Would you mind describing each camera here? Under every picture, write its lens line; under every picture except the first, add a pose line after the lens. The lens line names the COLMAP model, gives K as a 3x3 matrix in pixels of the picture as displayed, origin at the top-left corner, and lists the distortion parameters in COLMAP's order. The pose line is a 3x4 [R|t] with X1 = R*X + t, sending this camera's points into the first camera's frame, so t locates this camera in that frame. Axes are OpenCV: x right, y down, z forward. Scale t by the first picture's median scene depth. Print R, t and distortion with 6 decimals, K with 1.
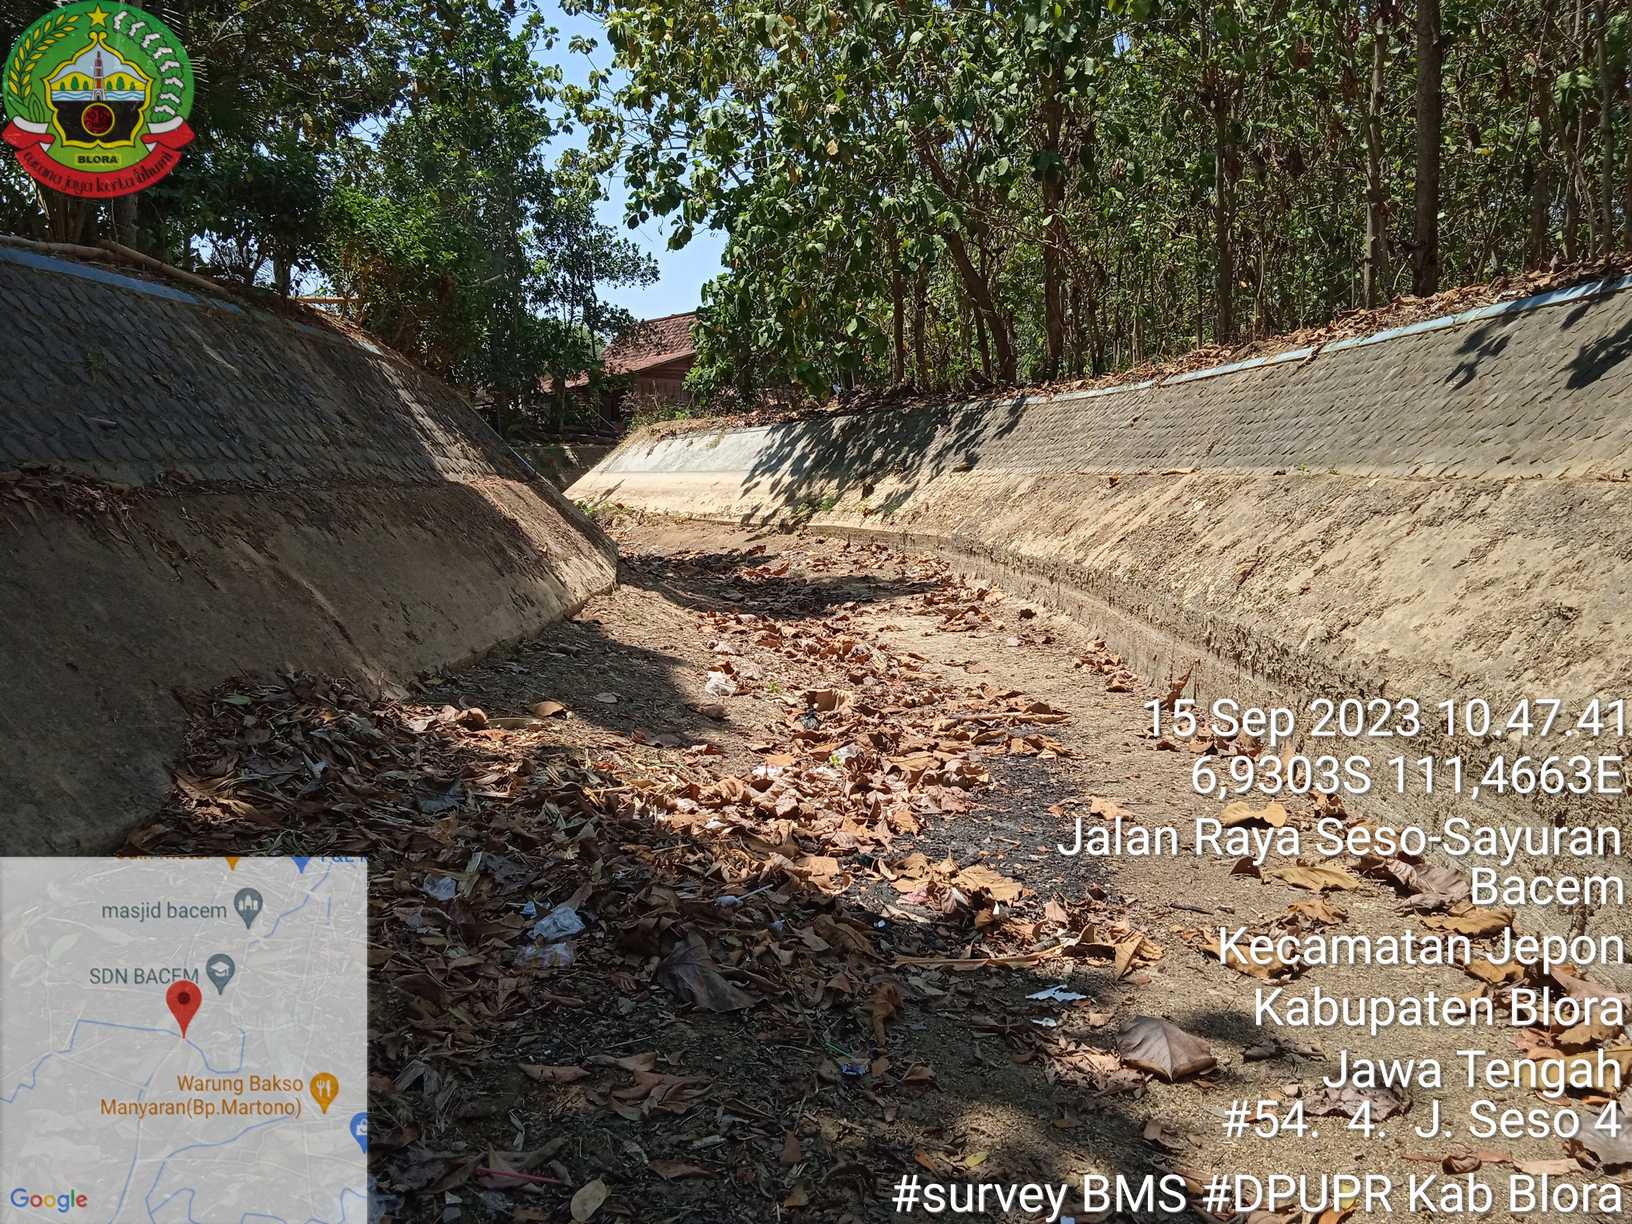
lens RADIAL K [[1356.4, 0, 812.2], [0, 1356.4, 604.5], [0, 0, 1]] dist [0.017380, -0.000497]
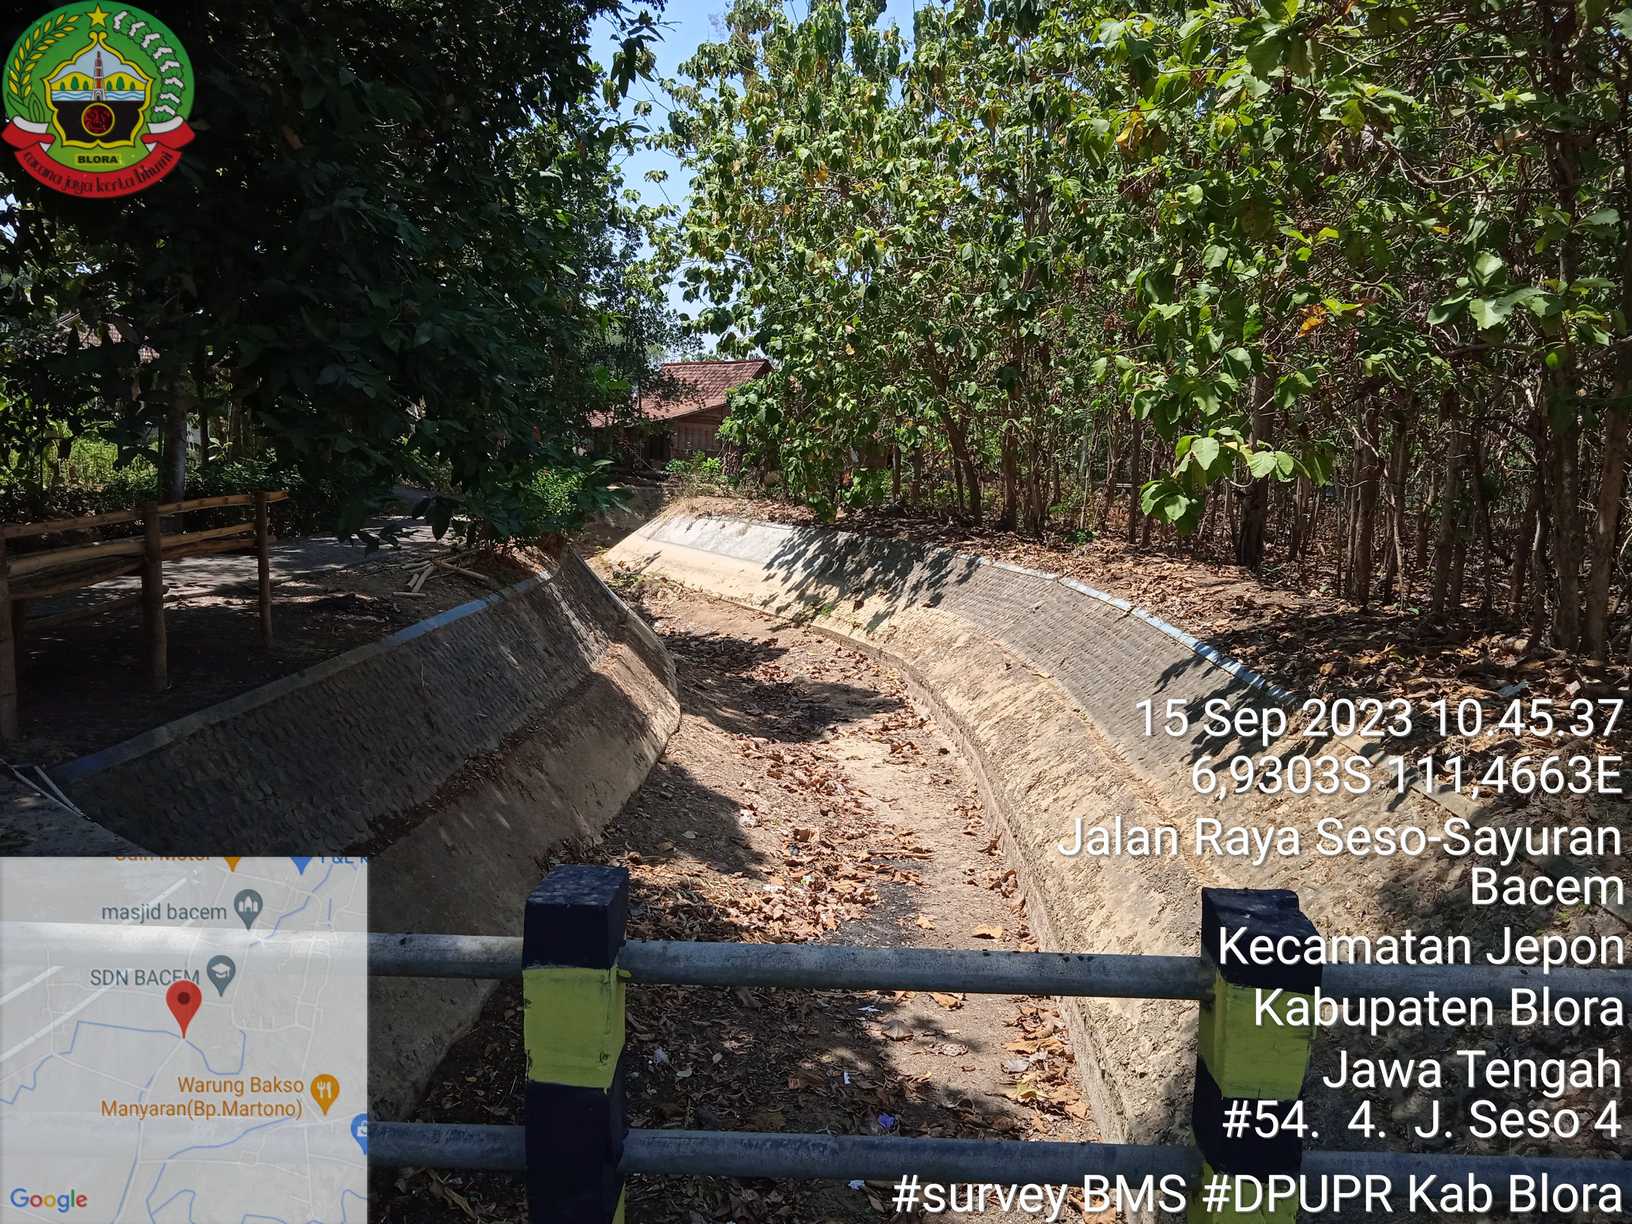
lens RADIAL K [[1356.4, 0, 819.2], [0, 1356.4, 619.0], [0, 0, 1]] dist [0.017380, -0.000497]
pose [[0.997315, 0.073229, 0.000721, 0.003566], [-0.073220, 0.996905, 0.028610, -0.127522], [0.001377, -0.028586, 0.999590, -0.385862]]
